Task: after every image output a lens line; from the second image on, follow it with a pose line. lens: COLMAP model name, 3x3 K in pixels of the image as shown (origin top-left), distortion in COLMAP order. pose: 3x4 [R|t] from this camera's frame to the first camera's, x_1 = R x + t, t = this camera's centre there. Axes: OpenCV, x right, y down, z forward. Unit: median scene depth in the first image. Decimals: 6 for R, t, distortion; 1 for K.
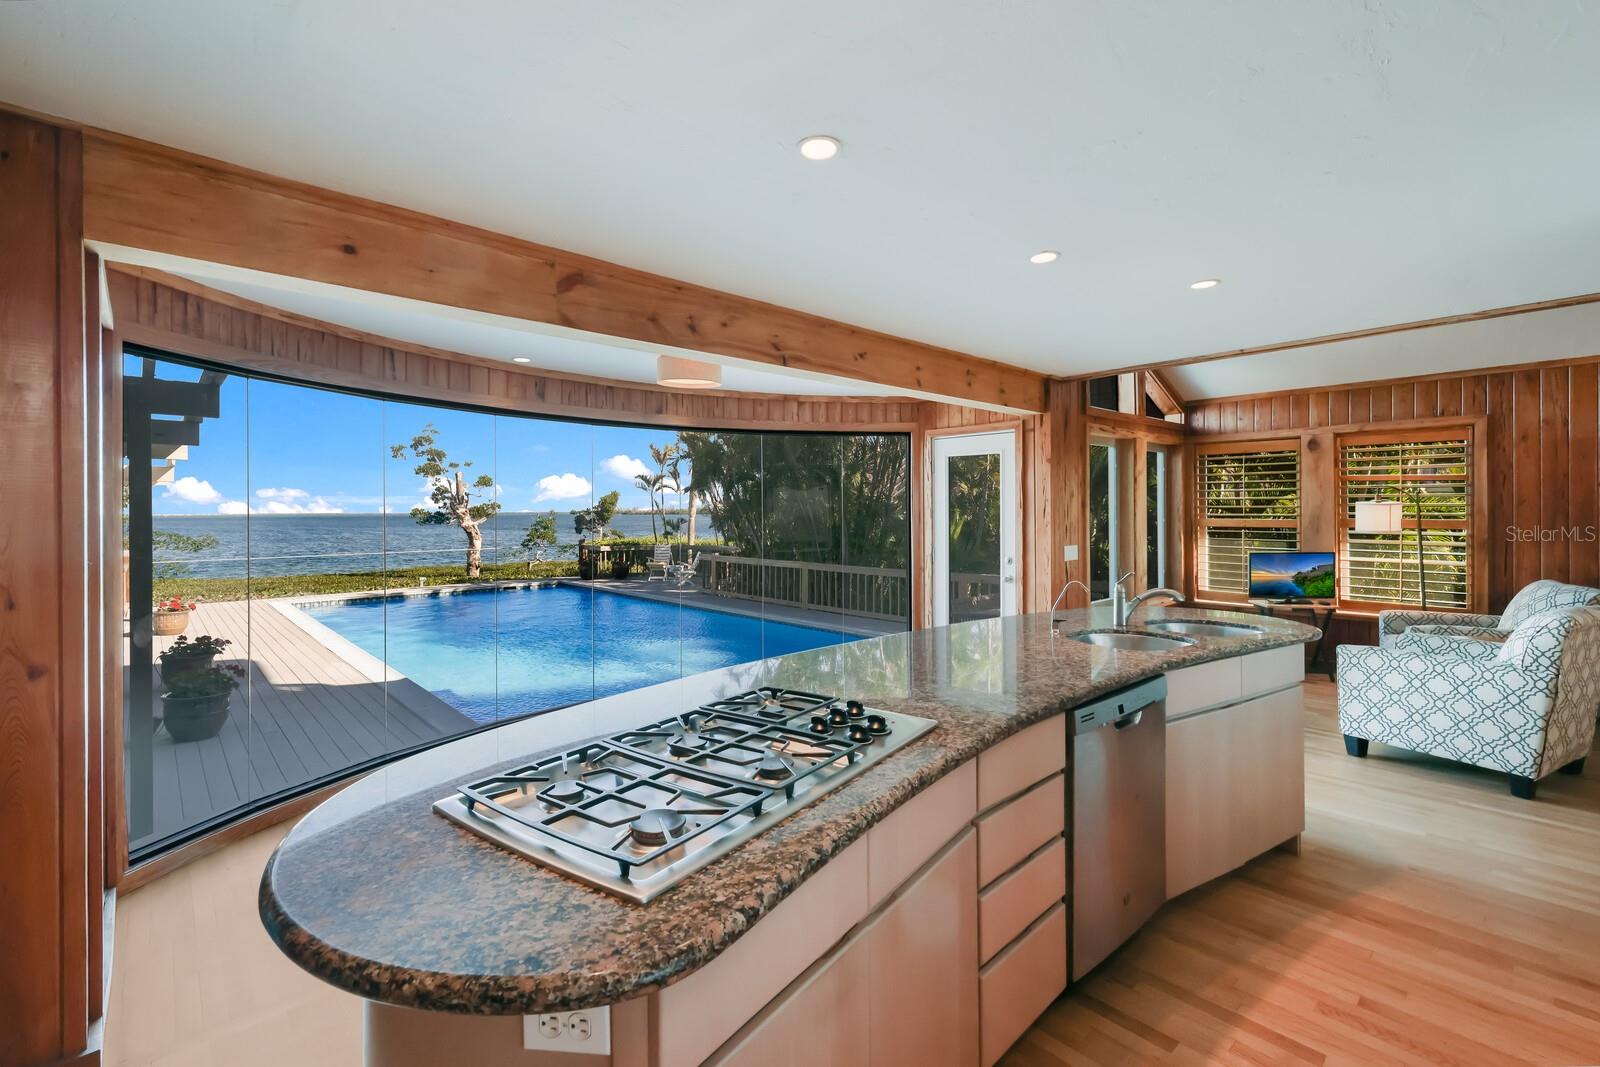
lens RADIAL K [[704.9, 0, 810.2], [0, 704.9, 510.8], [0, 0, 1]] dist [0.005351, 0.002245]
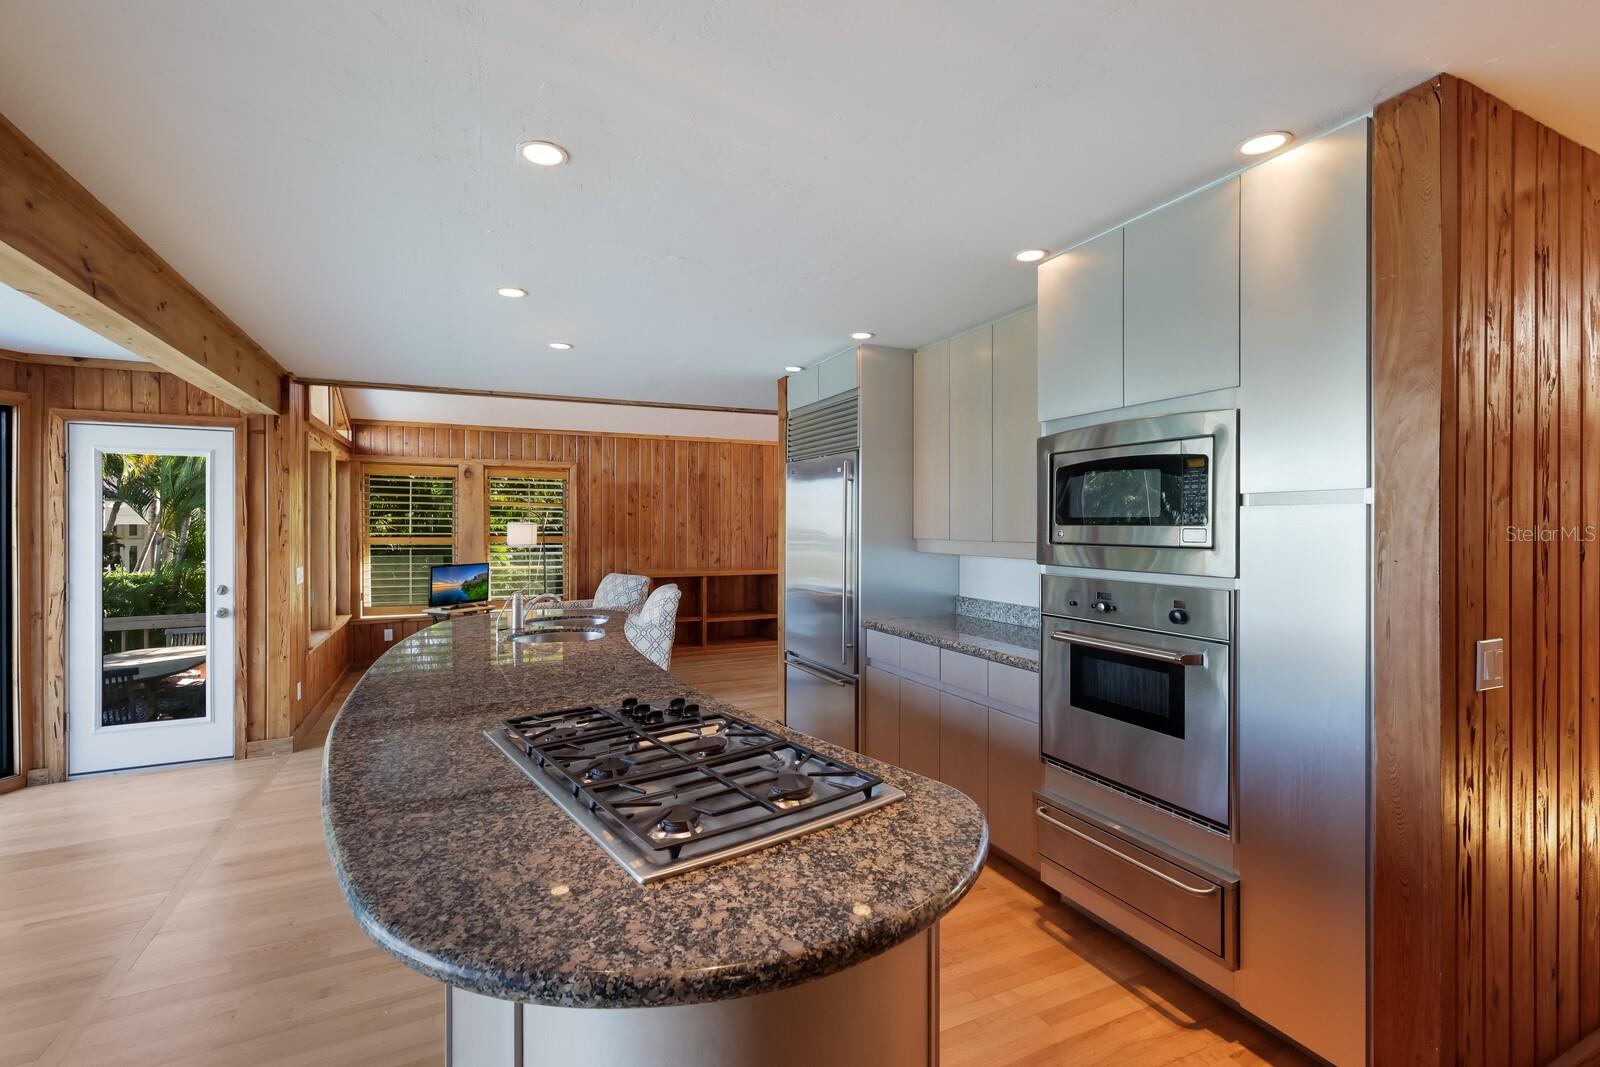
lens RADIAL K [[704.9, 0, 790.4], [0, 704.9, 532.9], [0, 0, 1]] dist [0.005351, 0.002245]
pose [[0.314143, -0.003647, 0.949369, -0.269986], [-0.000577, 0.999992, 0.004032, 0.001842], [-0.949375, -0.001814, 0.314139, 0.124087]]
